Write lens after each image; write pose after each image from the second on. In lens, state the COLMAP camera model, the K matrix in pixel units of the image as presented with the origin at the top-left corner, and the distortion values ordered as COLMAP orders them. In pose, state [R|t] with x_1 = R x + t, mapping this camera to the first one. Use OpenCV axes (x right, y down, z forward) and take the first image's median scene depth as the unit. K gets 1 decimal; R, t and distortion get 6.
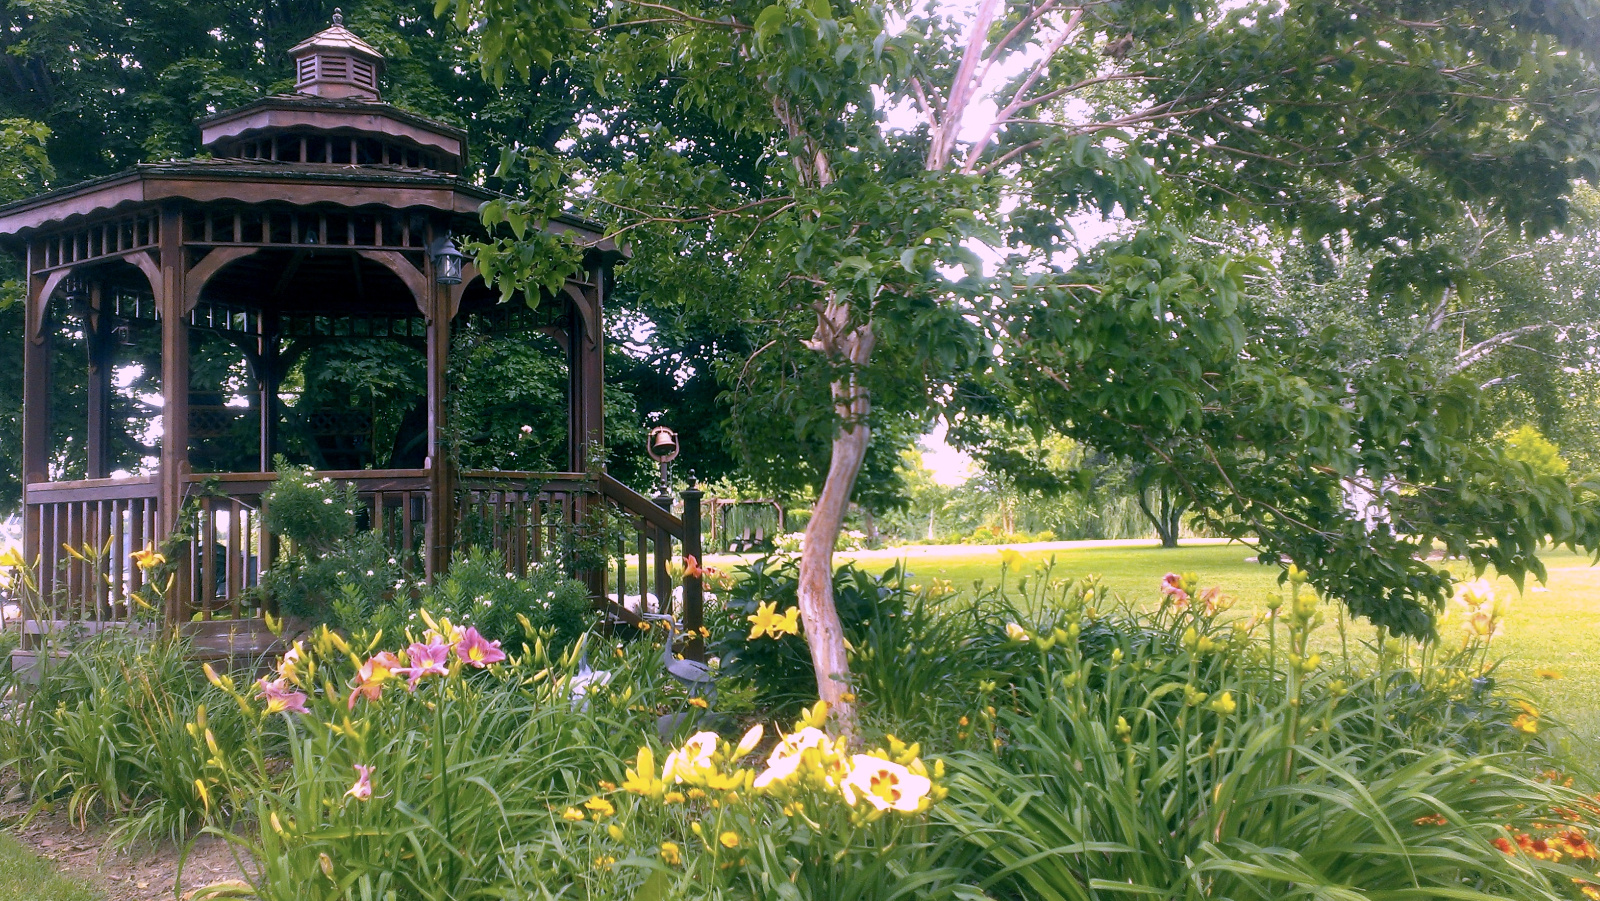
lens RADIAL K [[1294.0, 0, 791.4], [0, 1294.0, 401.2], [0, 0, 1]] dist [0.092277, -0.103282]
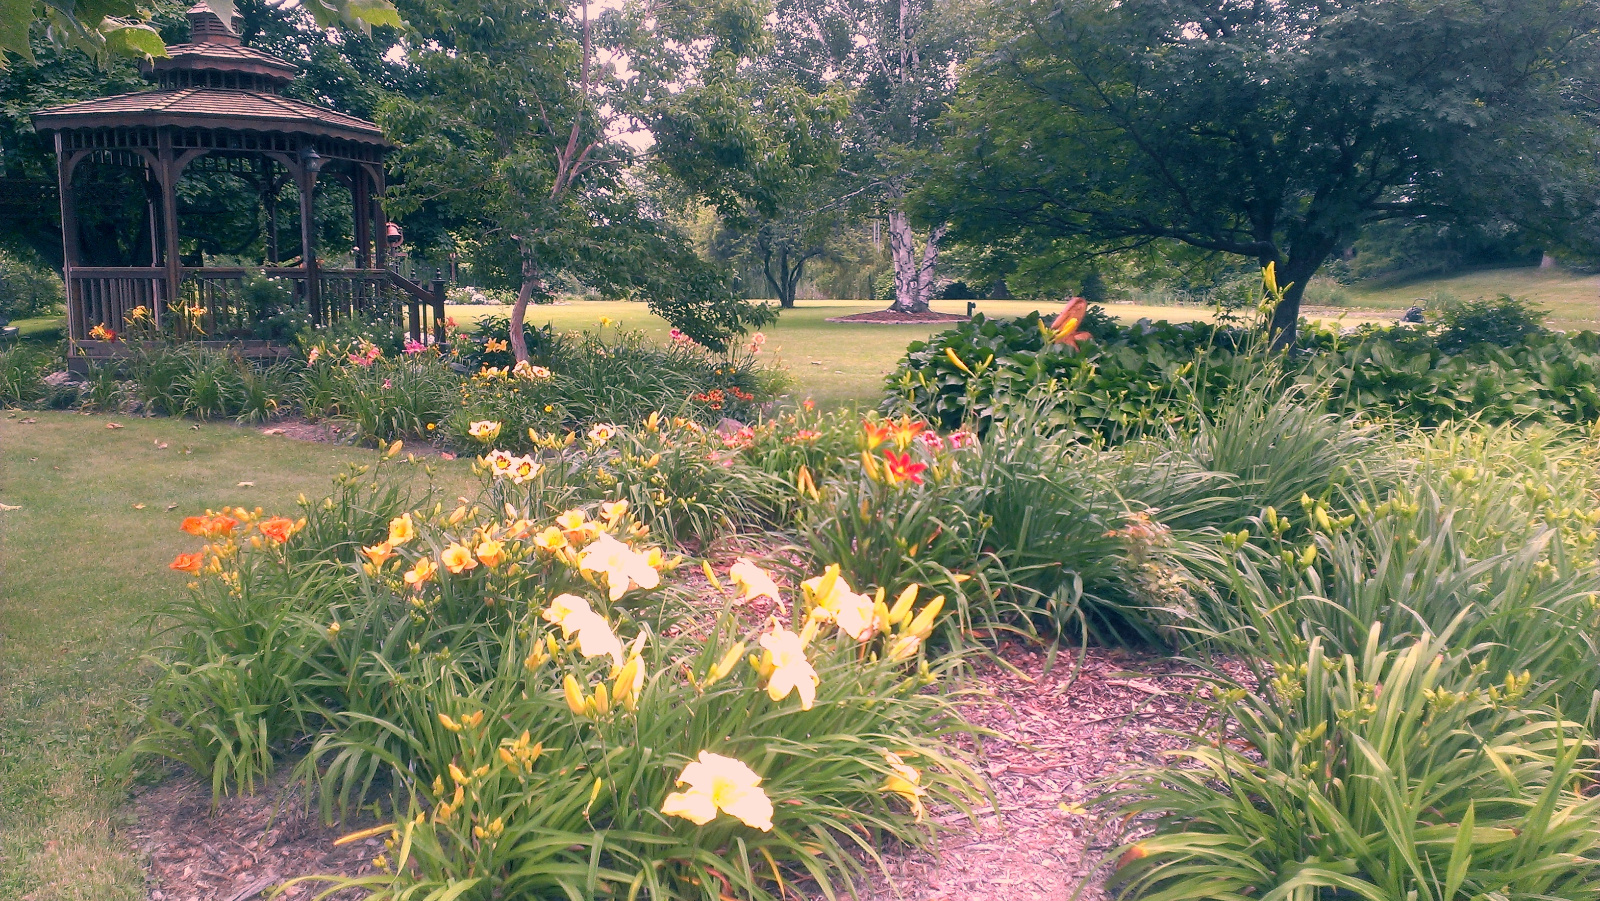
lens RADIAL K [[1271.3, 0, 800.0], [0, 1271.3, 450.5], [0, 0, 1]] dist [0.127754, -0.200843]
pose [[0.965725, -0.006915, 0.259475, -0.071156], [-0.052265, 0.973990, 0.220481, -0.161531], [-0.254251, -0.226485, 0.940245, -1.175691]]
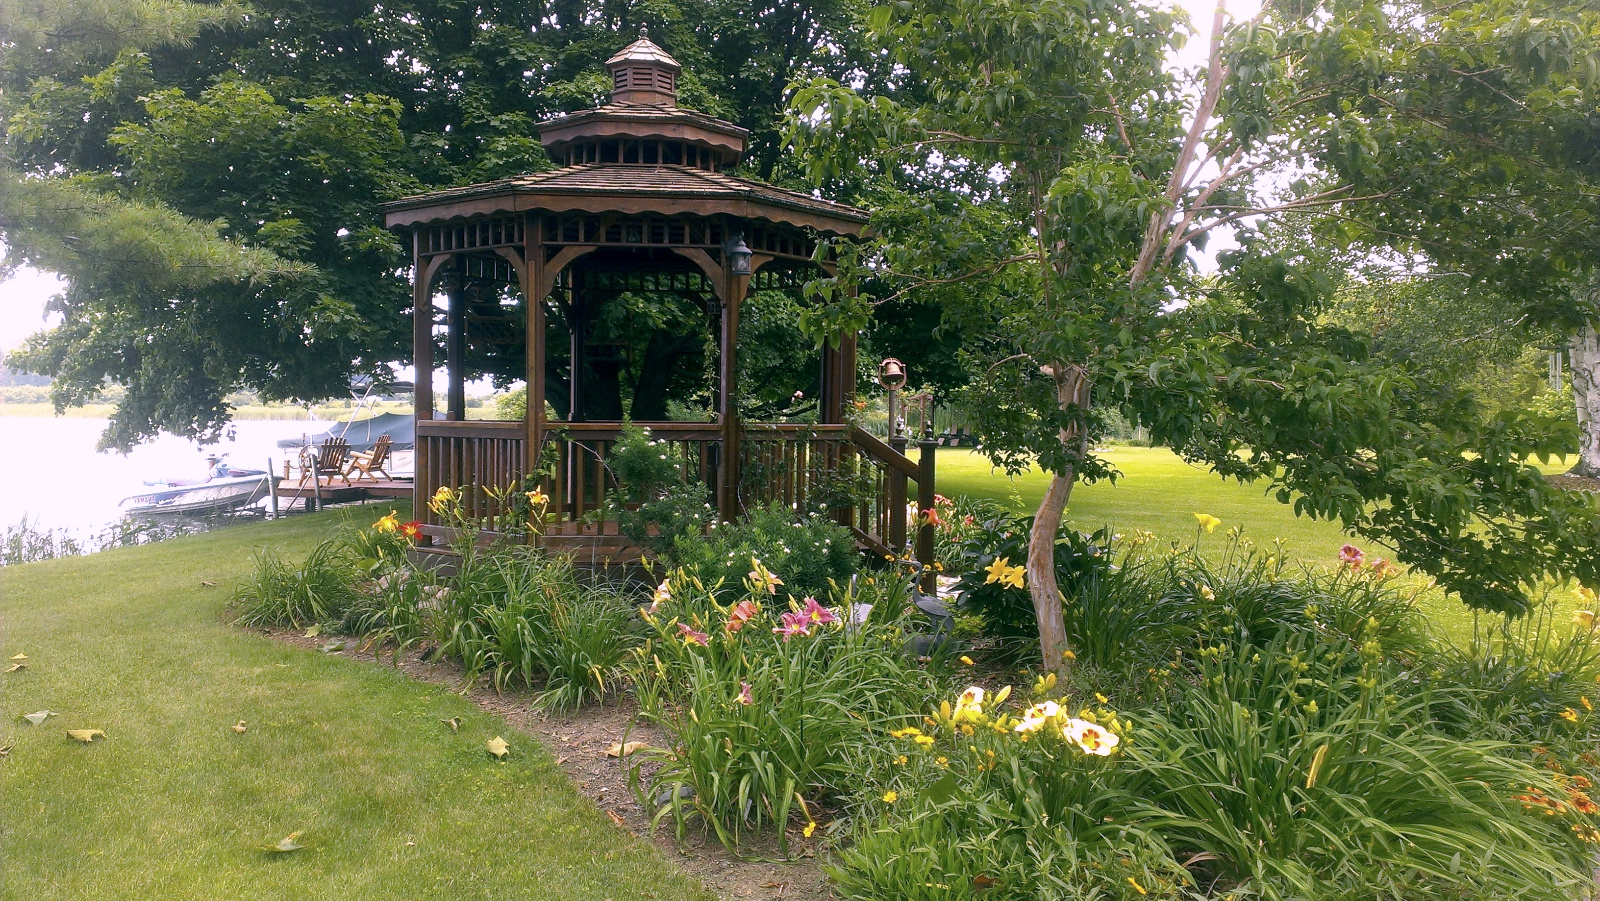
lens RADIAL K [[1294.0, 0, 791.4], [0, 1294.0, 401.2], [0, 0, 1]] dist [0.092277, -0.103282]
pose [[0.987102, 0.039082, -0.155251, -0.022899], [-0.024909, 0.995428, 0.092211, -0.093754], [0.158145, -0.087155, 0.983562, -0.225312]]
